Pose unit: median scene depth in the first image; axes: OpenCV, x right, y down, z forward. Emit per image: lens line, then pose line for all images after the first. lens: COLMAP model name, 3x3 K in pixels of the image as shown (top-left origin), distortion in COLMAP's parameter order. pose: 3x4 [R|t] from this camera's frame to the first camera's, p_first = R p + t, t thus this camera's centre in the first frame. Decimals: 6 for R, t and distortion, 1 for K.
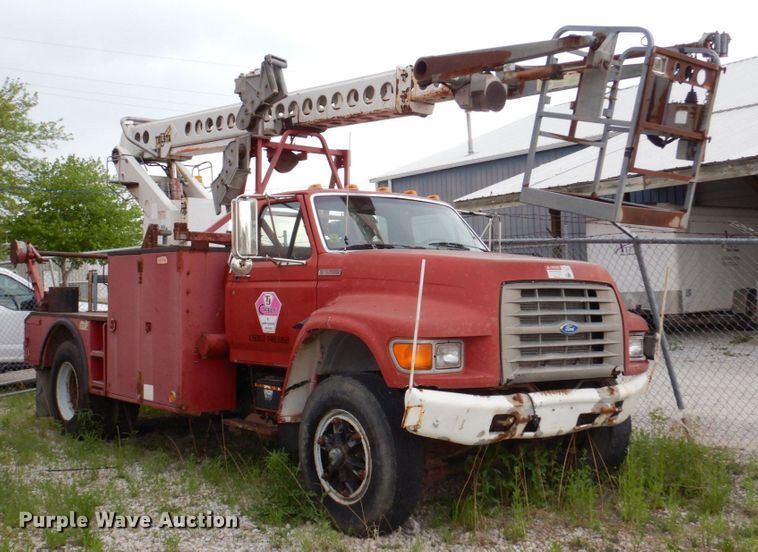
lens RADIAL K [[940.7, 0, 324.4], [0, 940.7, 276.6], [0, 0, 1]] dist [-0.013273, 0.000615]
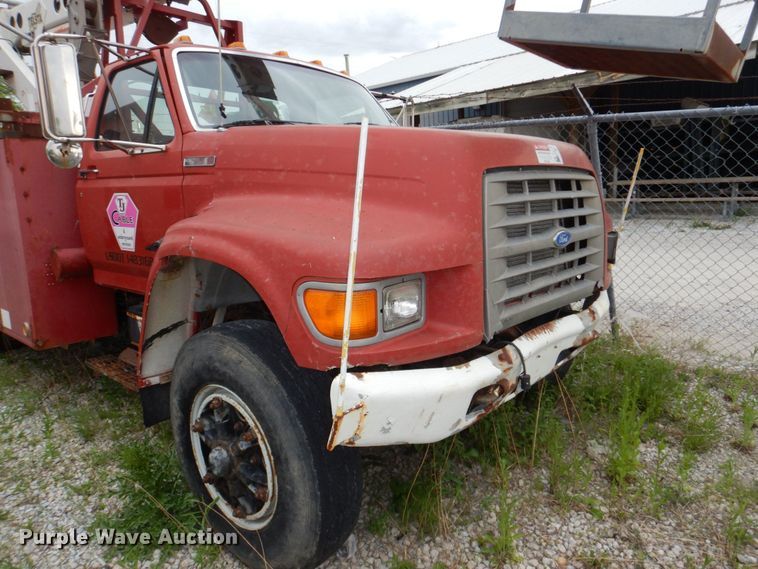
lens RADIAL K [[540.2, 0, 380.6], [0, 540.2, 291.8], [0, 0, 1]] dist [0.016546, -0.003197]
pose [[0.976107, -0.063025, 0.207950, 0.046307], [0.018050, 0.977223, 0.211448, 0.006948], [-0.216540, -0.202642, 0.955011, 0.622166]]
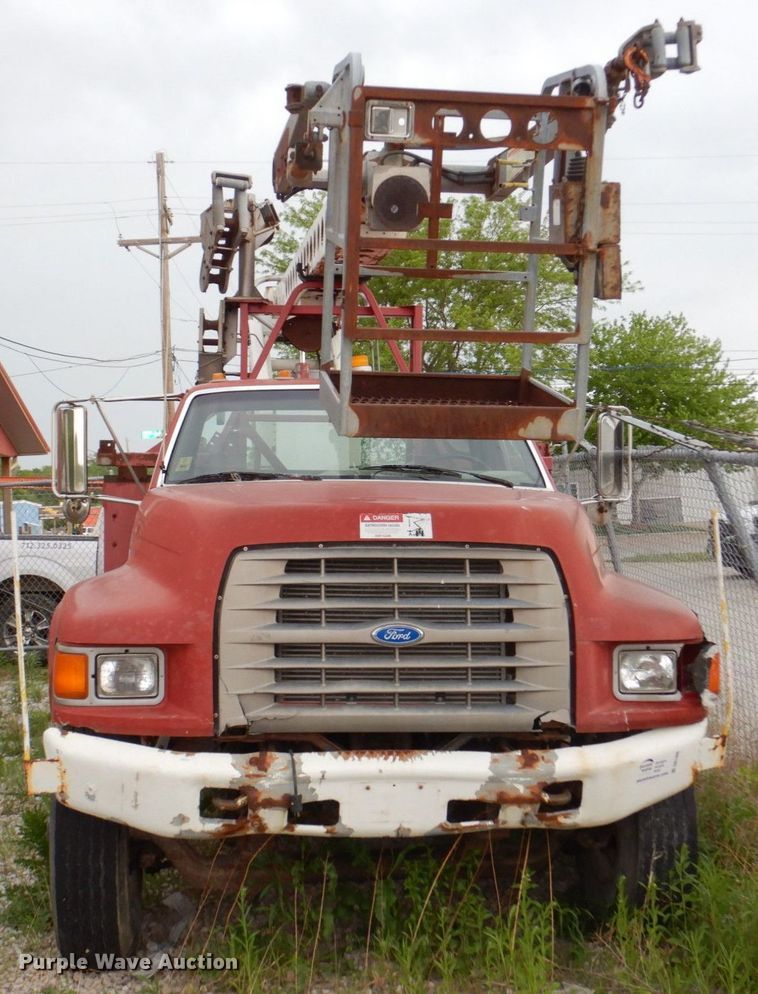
lens RADIAL K [[1312.1, 0, 343.3], [0, 1312.1, 497.2], [0, 0, 1]] dist [0.018957, 0.008807]
pose [[0.853234, -0.003156, -0.521518, 0.591345], [0.008997, 0.999922, 0.008668, -0.027013], [0.521450, -0.012088, 0.853196, 0.348466]]
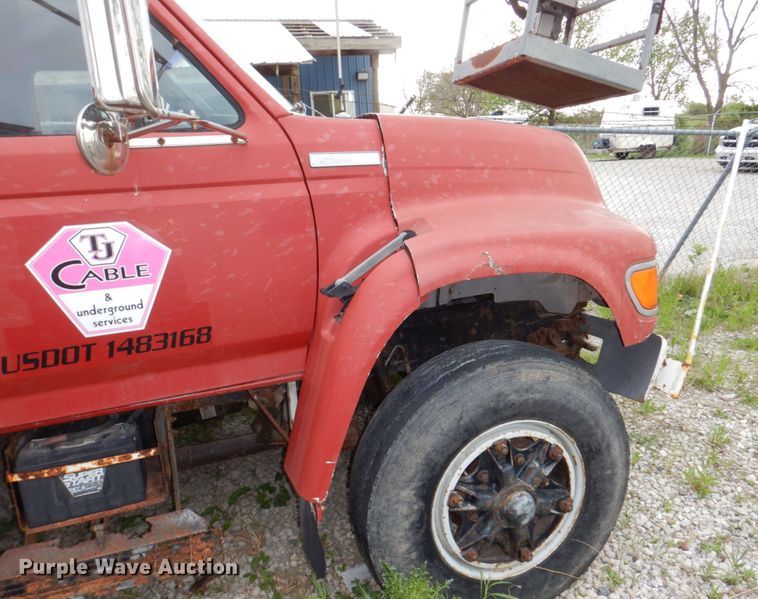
lens RADIAL K [[542.8, 0, 379.0], [0, 542.8, 299.5], [0, 0, 1]] dist [0.003310, -0.003350]
pose [[0.283631, -0.238724, 0.928743, -0.254665], [0.043859, 0.970733, 0.236123, 0.000305], [-0.957930, -0.026238, 0.285800, 0.940163]]
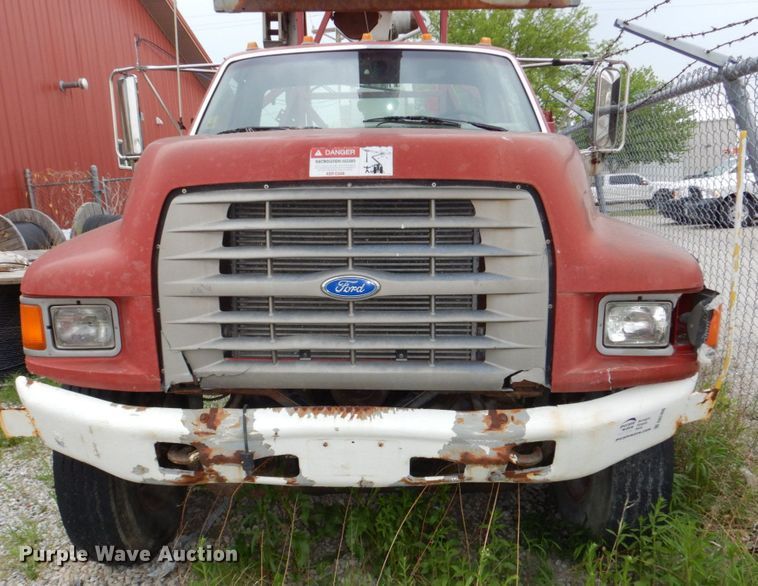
lens RADIAL K [[659.8, 0, 361.6], [0, 659.8, 355.6], [0, 0, 1]] dist [0.018694, 0.005146]
pose [[0.777509, 0.138083, -0.613524, 0.451927], [0.028295, 0.966927, 0.253479, 0.004724], [0.628234, -0.214442, 0.747888, 0.721987]]
